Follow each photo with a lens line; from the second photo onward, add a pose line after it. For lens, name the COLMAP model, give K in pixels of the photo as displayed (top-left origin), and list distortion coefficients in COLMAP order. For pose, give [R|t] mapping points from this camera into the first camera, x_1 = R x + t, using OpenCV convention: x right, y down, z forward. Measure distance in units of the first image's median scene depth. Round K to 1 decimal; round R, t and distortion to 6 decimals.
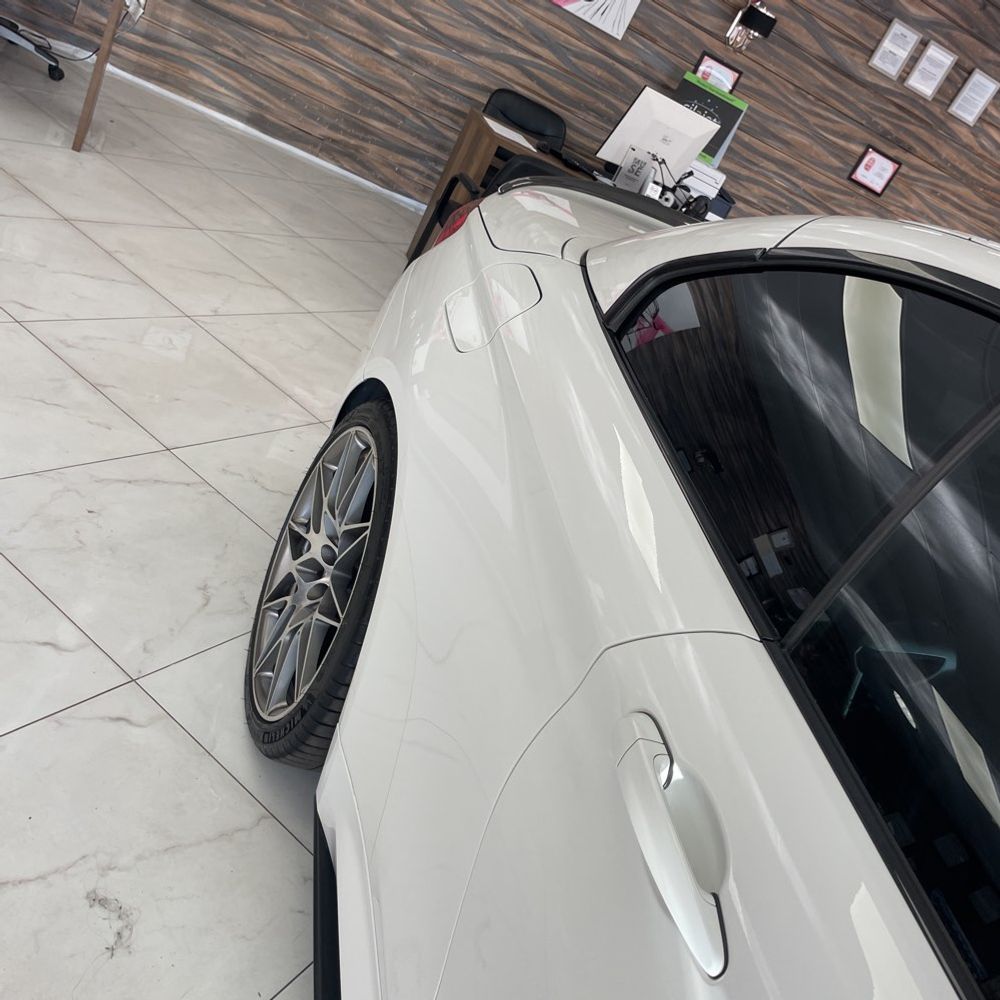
lens RADIAL K [[1031.4, 0, 517.5], [0, 1031.4, 506.2], [0, 0, 1]] dist [0.031409, 0.000000]
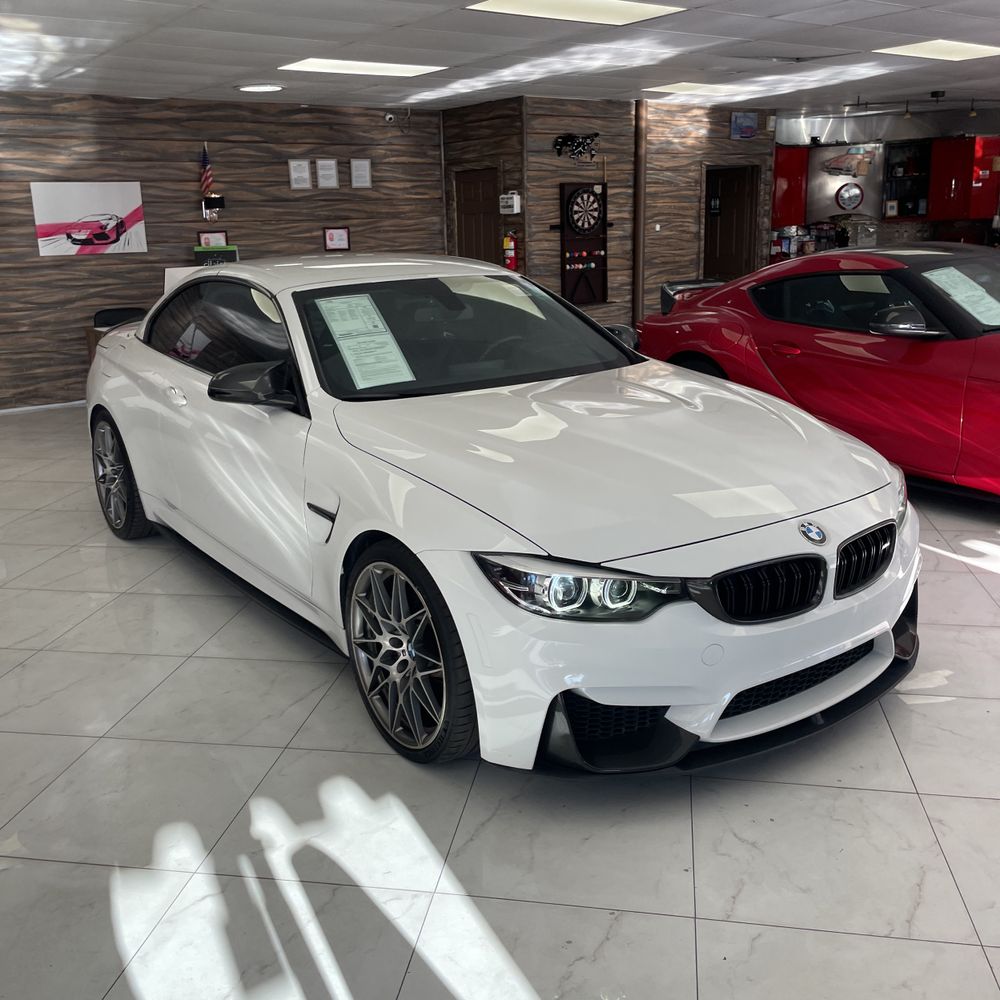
lens RADIAL K [[1031.4, 0, 479.4], [0, 1031.4, 503.2], [0, 0, 1]] dist [0.031409, 0.000000]
pose [[0.824255, -0.538812, 0.174028, 0.030401], [0.556728, 0.827249, -0.075585, 0.267591], [-0.103238, 0.159188, 0.981836, -0.542086]]
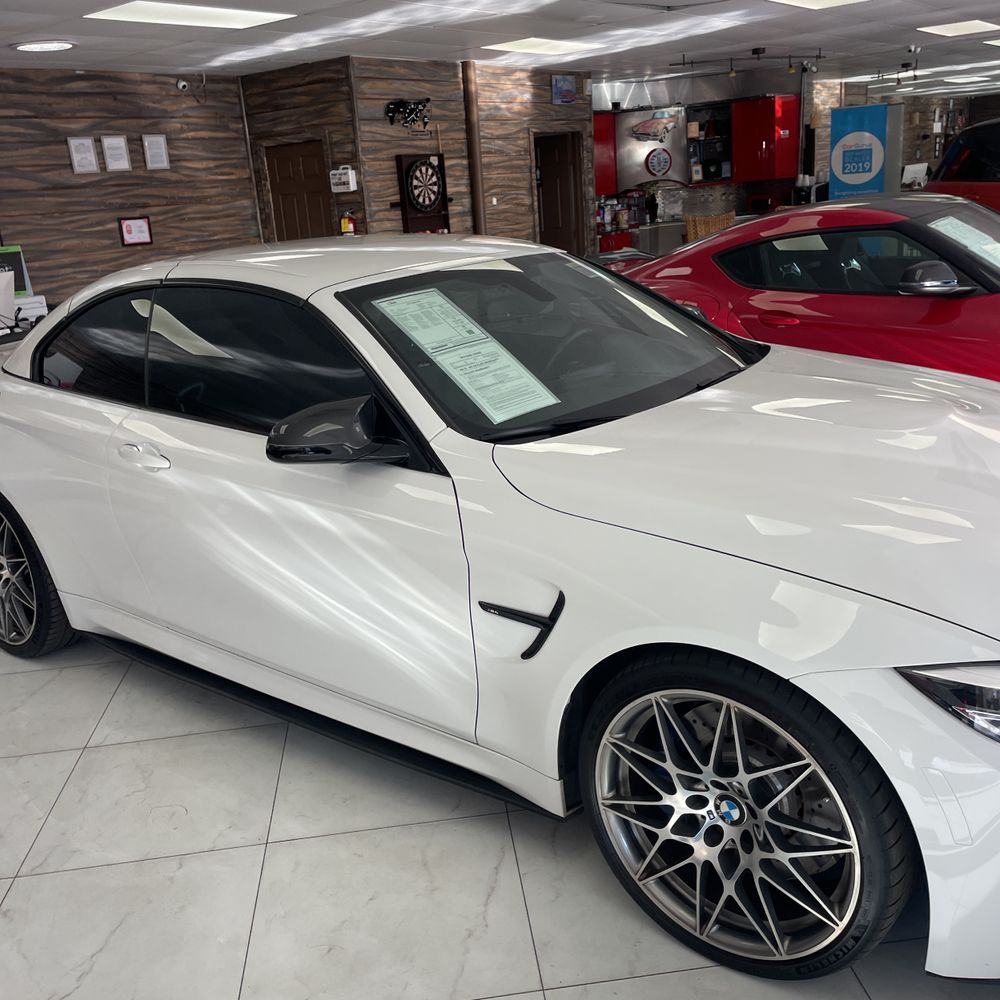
lens RADIAL K [[1031.4, 0, 491.9], [0, 1031.4, 498.1], [0, 0, 1]] dist [0.031409, 0.000000]
pose [[0.680175, -0.634519, 0.367080, -0.055500], [0.652649, 0.752189, 0.090885, 0.119682], [-0.333782, 0.177756, 0.925739, -0.345359]]
